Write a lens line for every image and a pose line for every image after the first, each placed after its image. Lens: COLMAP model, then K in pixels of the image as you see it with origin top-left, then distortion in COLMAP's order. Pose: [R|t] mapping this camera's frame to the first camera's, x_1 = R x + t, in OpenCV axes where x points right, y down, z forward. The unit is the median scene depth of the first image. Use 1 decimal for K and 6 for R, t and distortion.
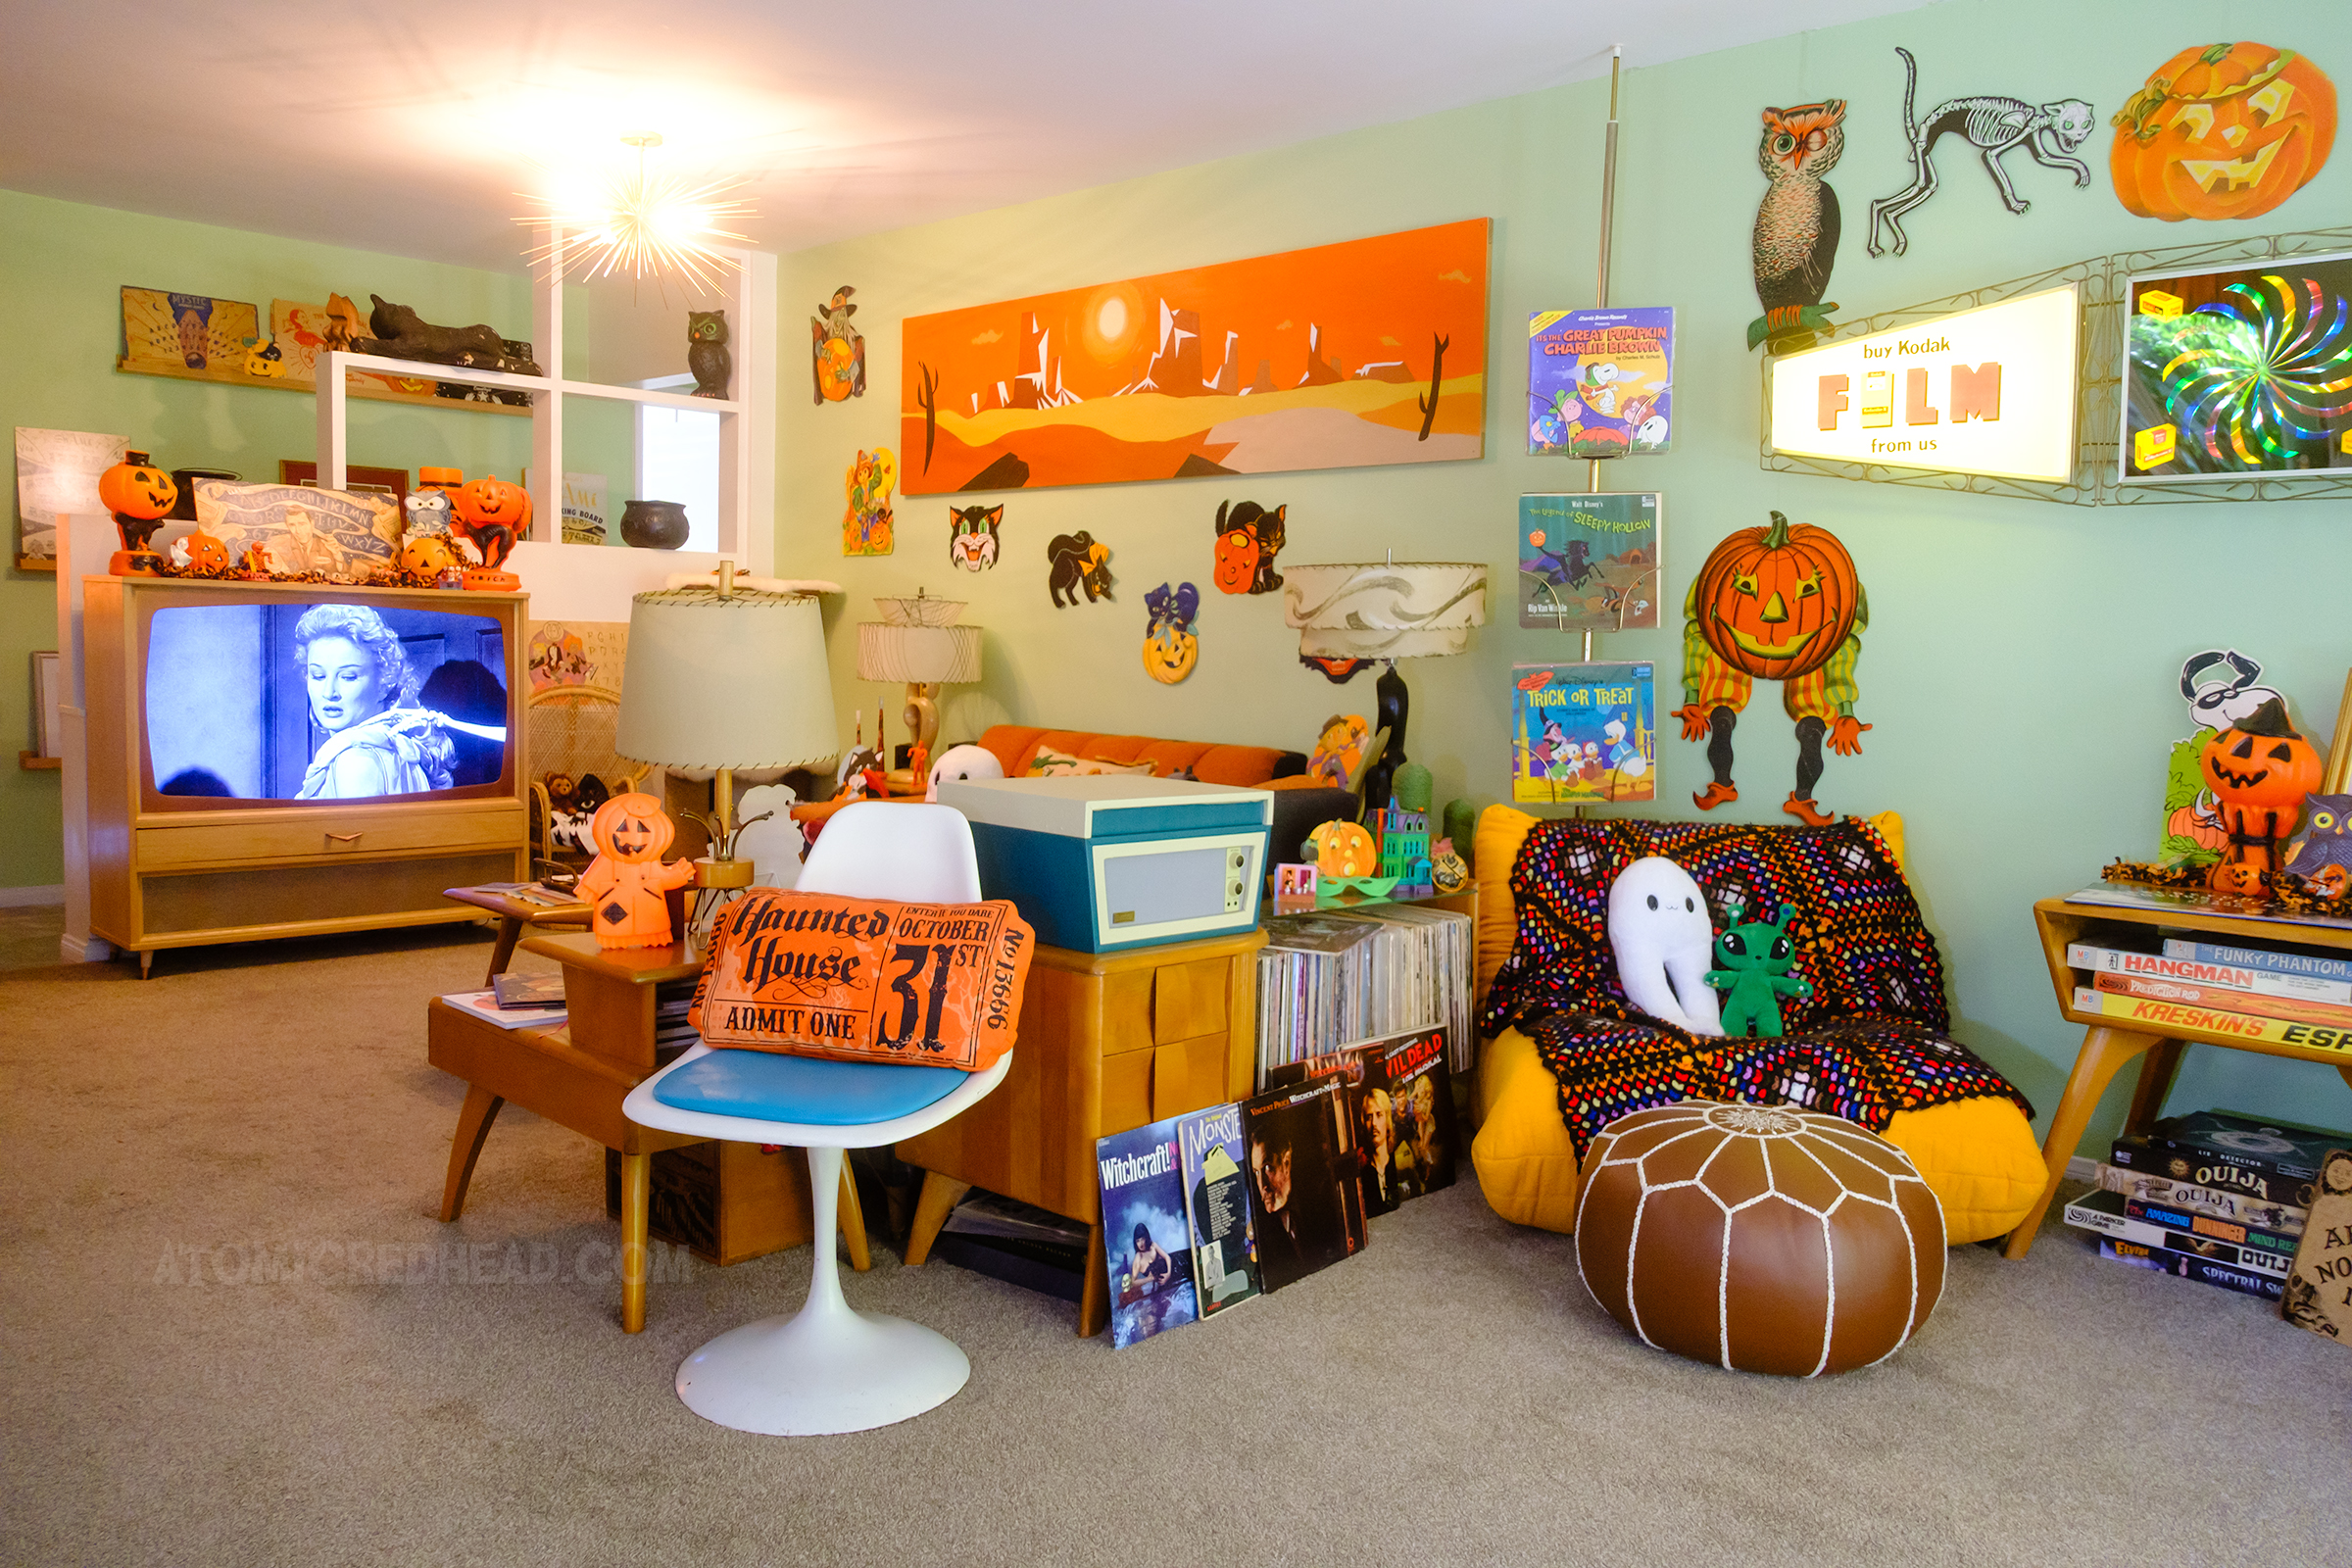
lens RADIAL K [[1818.5, 0, 1184.8], [0, 1818.5, 787.2], [0, 0, 1]] dist [-0.006127, -0.003198]
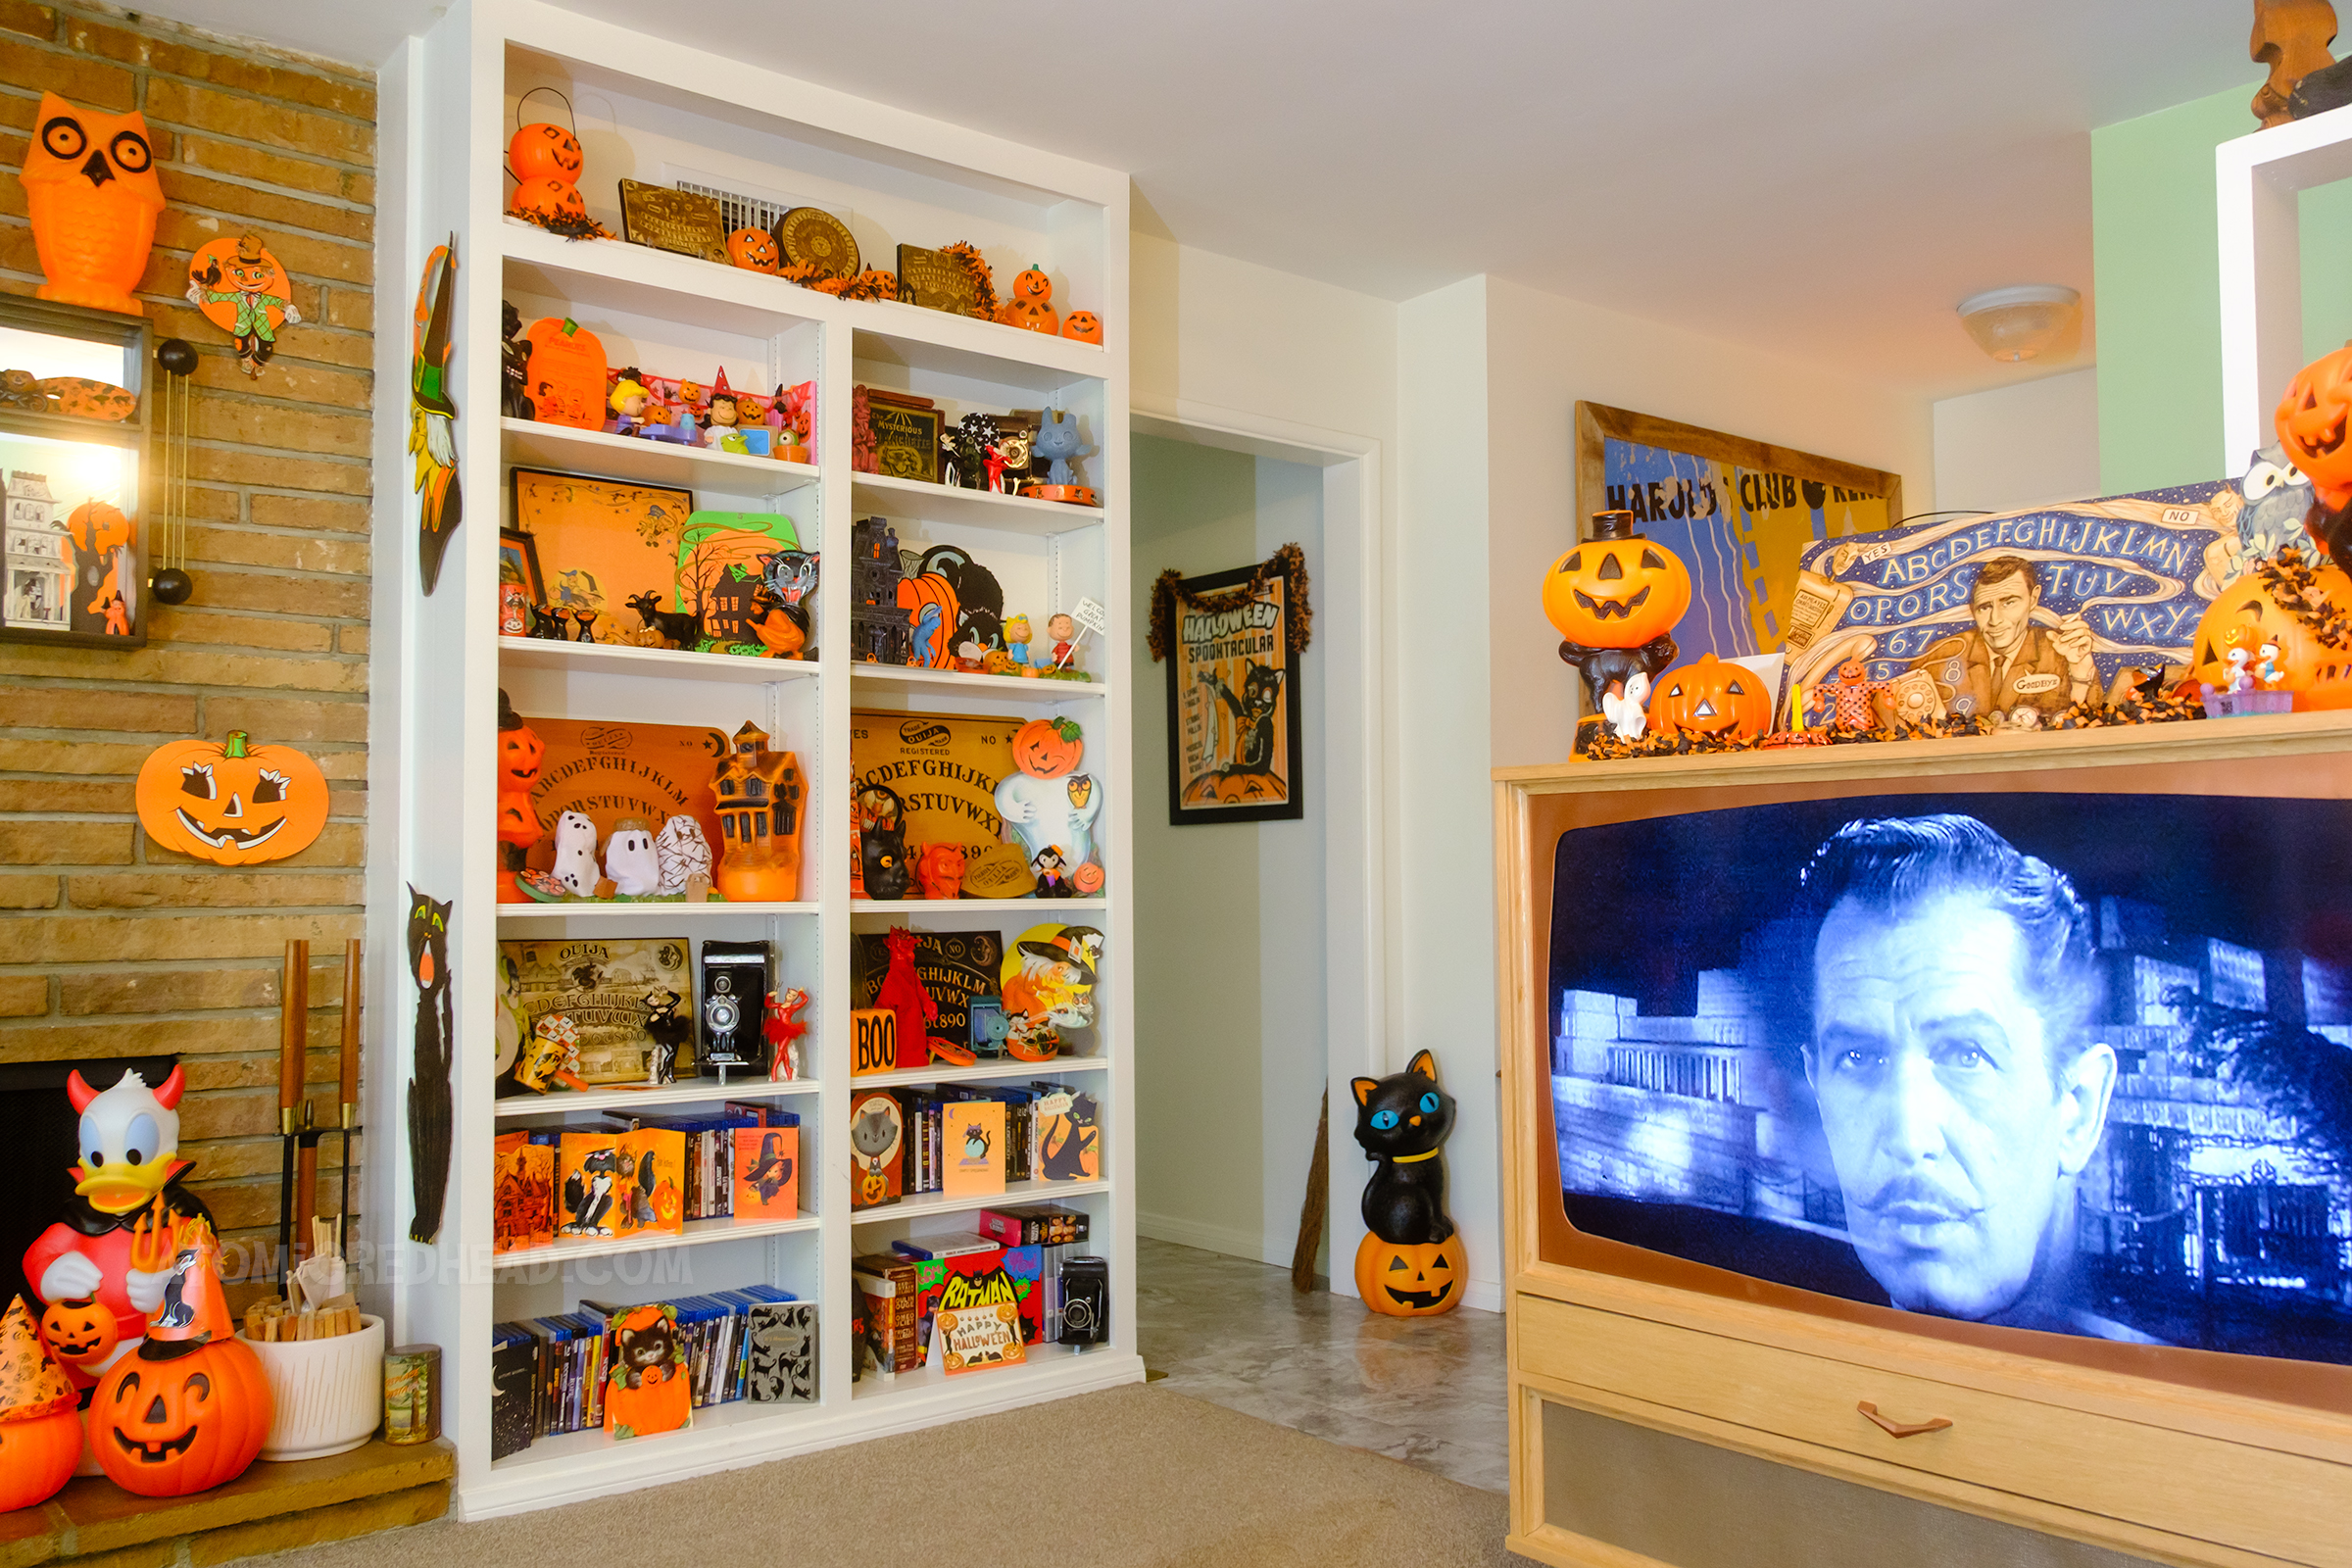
lens RADIAL K [[1898.7, 0, 1192.1], [0, 1898.7, 808.3], [0, 0, 1]] dist [0.000941, 0.007183]
pose [[-0.110423, -0.072304, -0.991251, -0.081339], [-0.080563, 0.994719, -0.063583, -0.086134], [0.990614, 0.072837, -0.115665, 1.287880]]
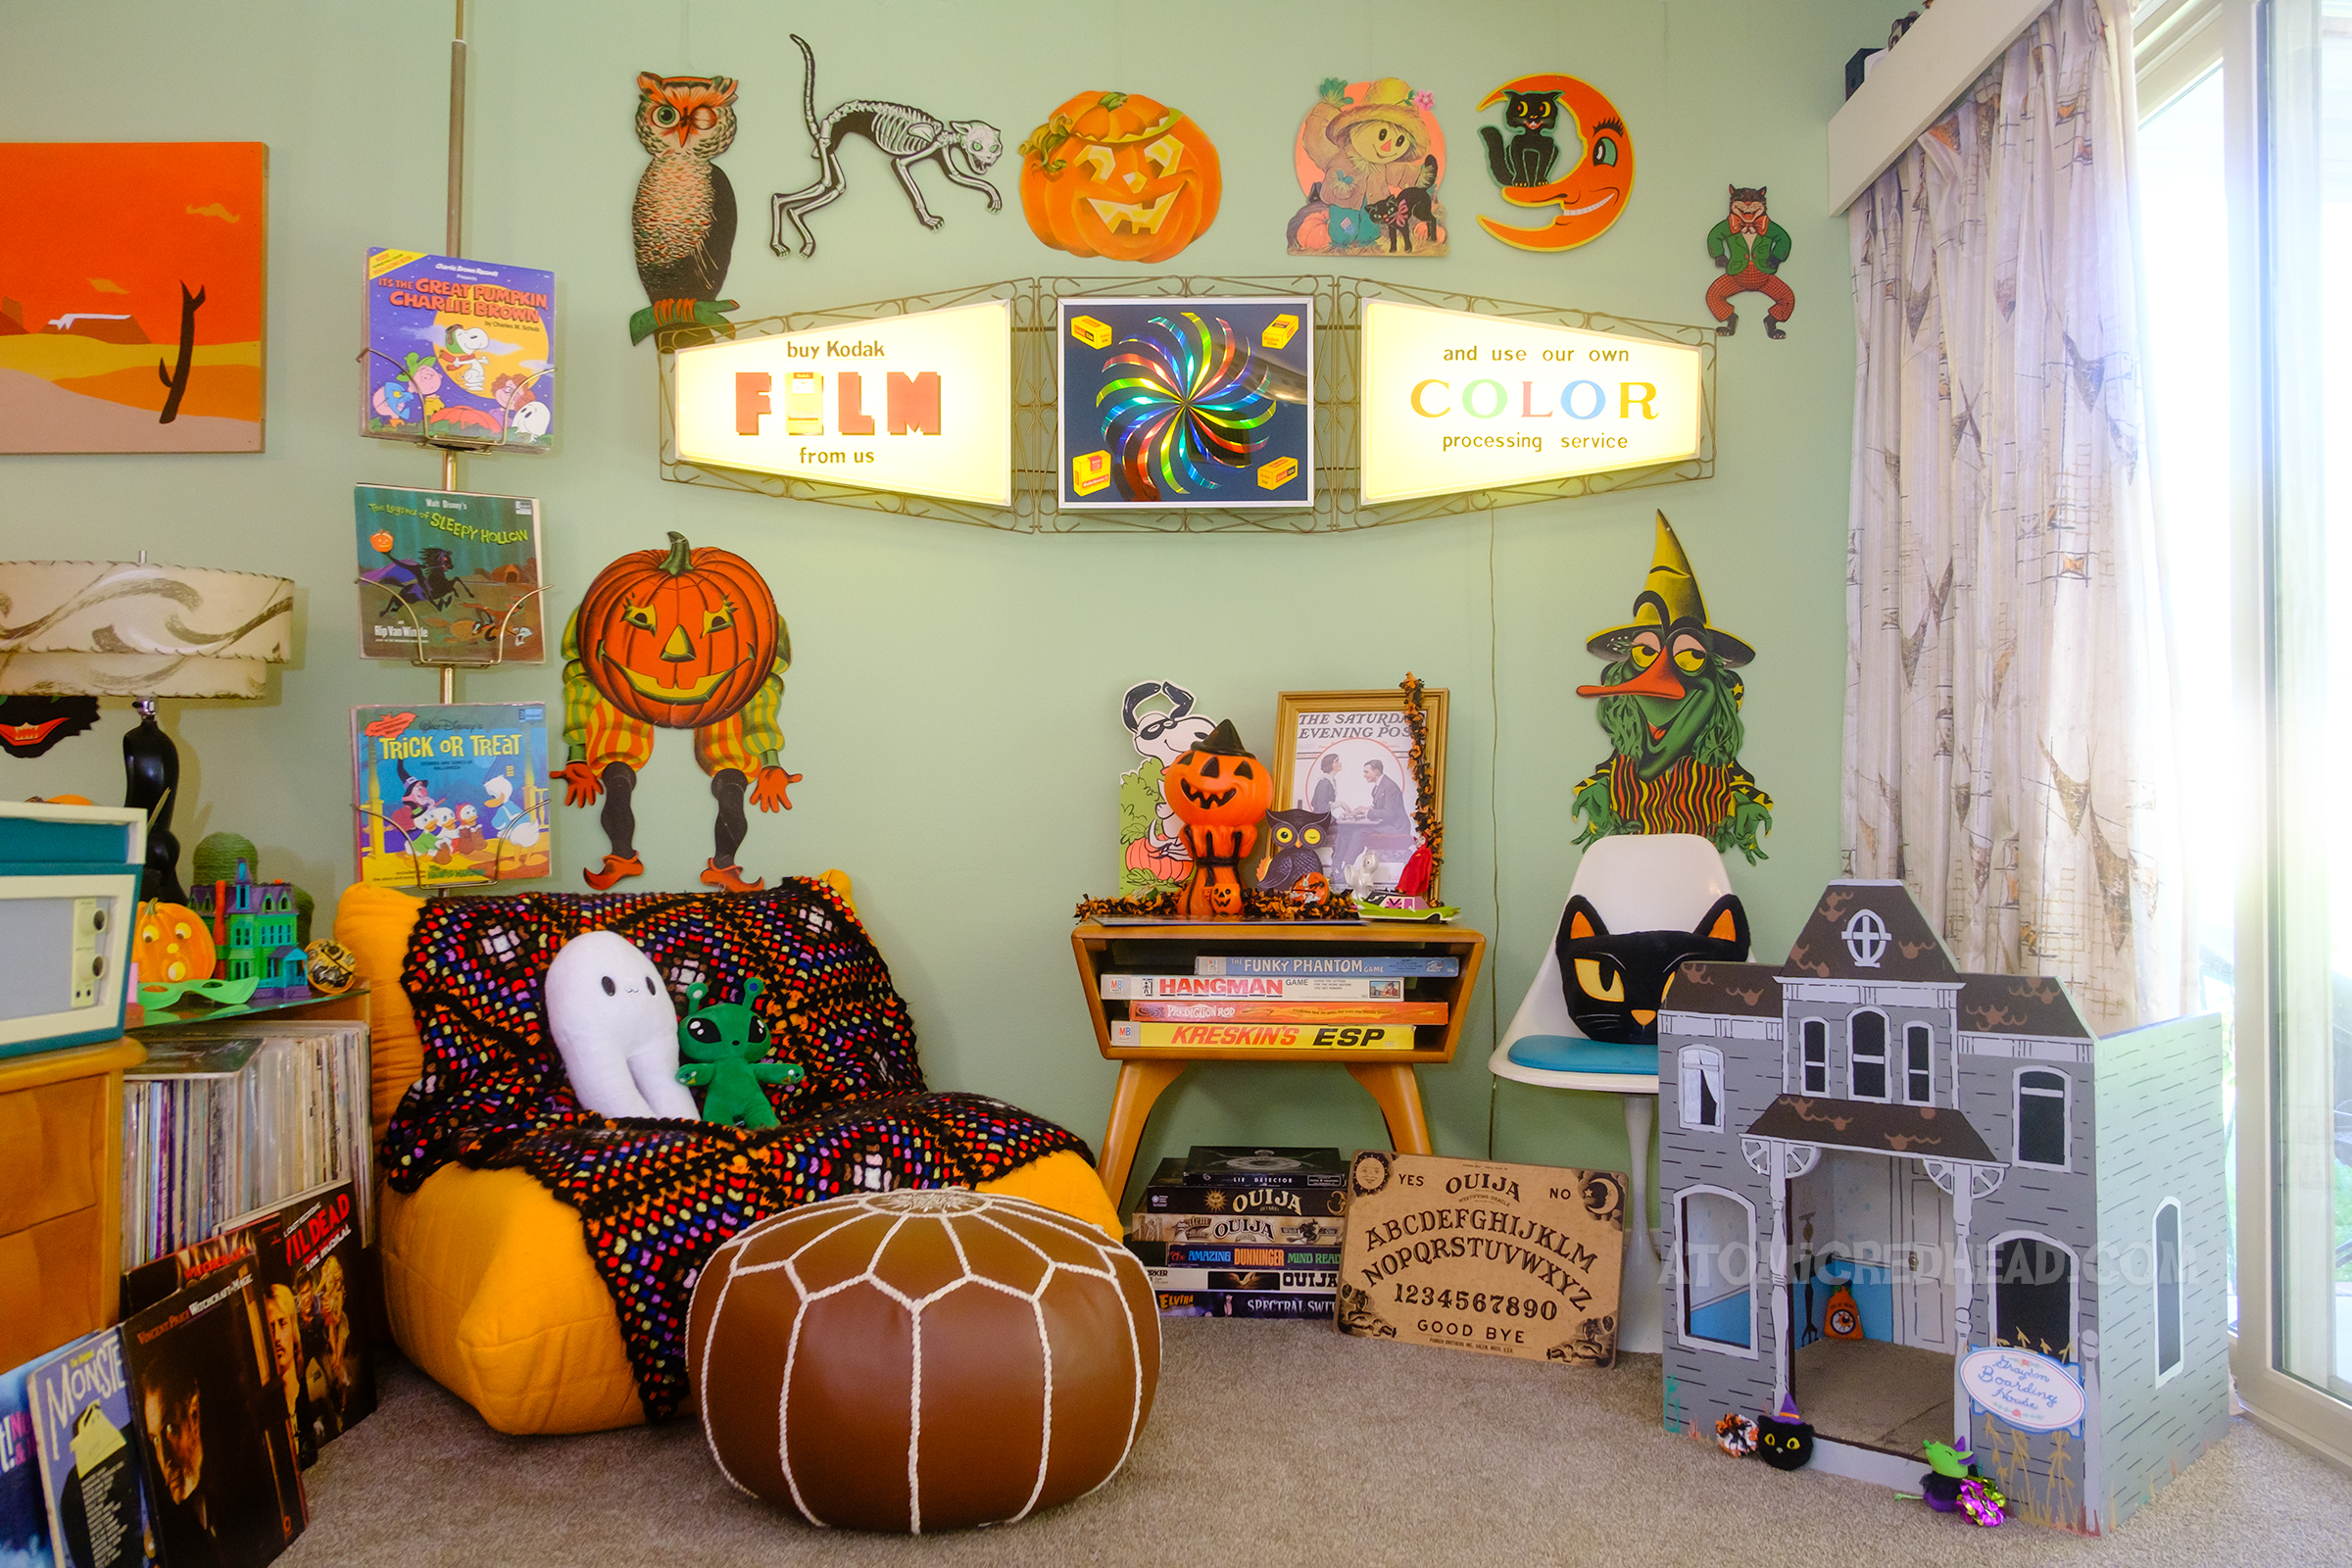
lens RADIAL K [[1830.5, 0, 1197.8], [0, 1830.5, 787.0], [0, 0, 1]] dist [-0.005105, 0.006579]
pose [[0.726611, -0.003312, 0.687042, -0.094401], [0.074406, 0.994486, -0.073897, 0.053137], [-0.683009, 0.104814, 0.722851, 0.239661]]
